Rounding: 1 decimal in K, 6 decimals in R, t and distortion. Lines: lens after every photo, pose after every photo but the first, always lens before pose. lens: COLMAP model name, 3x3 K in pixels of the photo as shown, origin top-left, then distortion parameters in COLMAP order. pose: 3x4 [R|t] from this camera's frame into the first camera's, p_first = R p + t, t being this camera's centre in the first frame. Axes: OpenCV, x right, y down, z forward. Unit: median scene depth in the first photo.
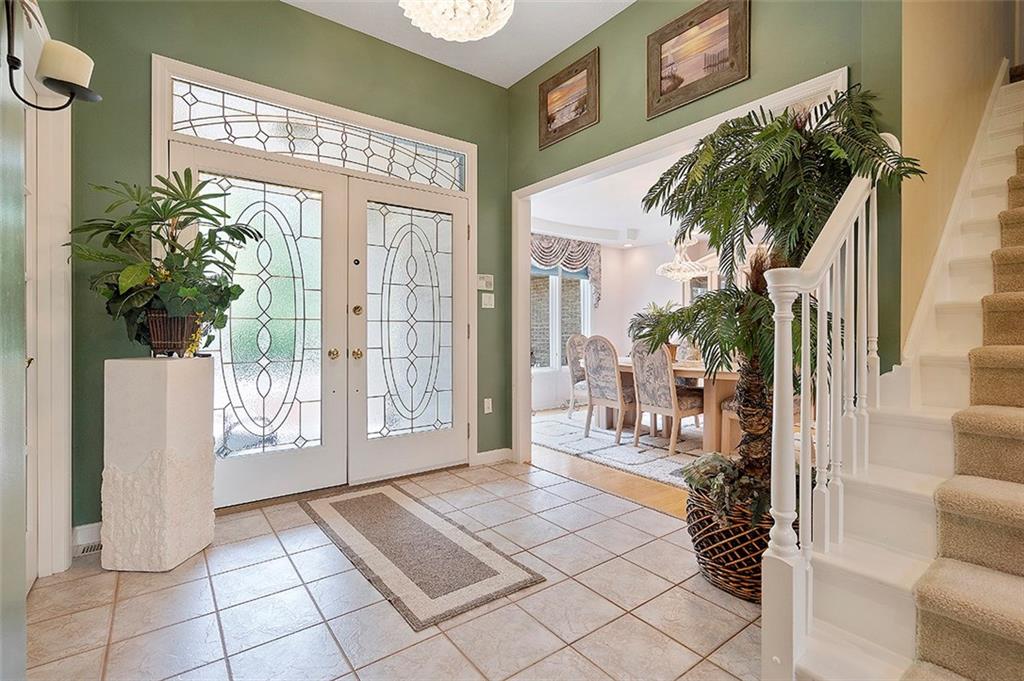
lens RADIAL K [[472.5, 0, 519.9], [0, 472.5, 335.1], [0, 0, 1]] dist [-0.002983, -0.000617]
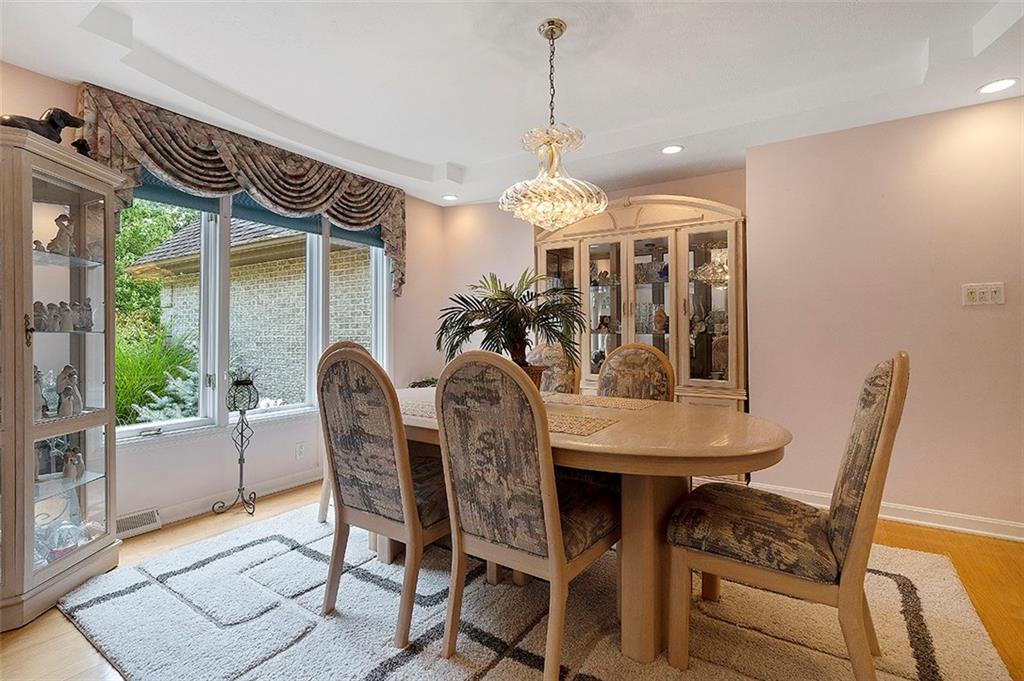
lens RADIAL K [[472.5, 0, 515.9], [0, 472.5, 337.1], [0, 0, 1]] dist [-0.002983, -0.000617]
pose [[0.943473, -0.001301, 0.331448, 0.114890], [0.002806, 0.999988, -0.004063, -0.003864], [-0.331439, 0.004763, 0.943465, 0.421919]]
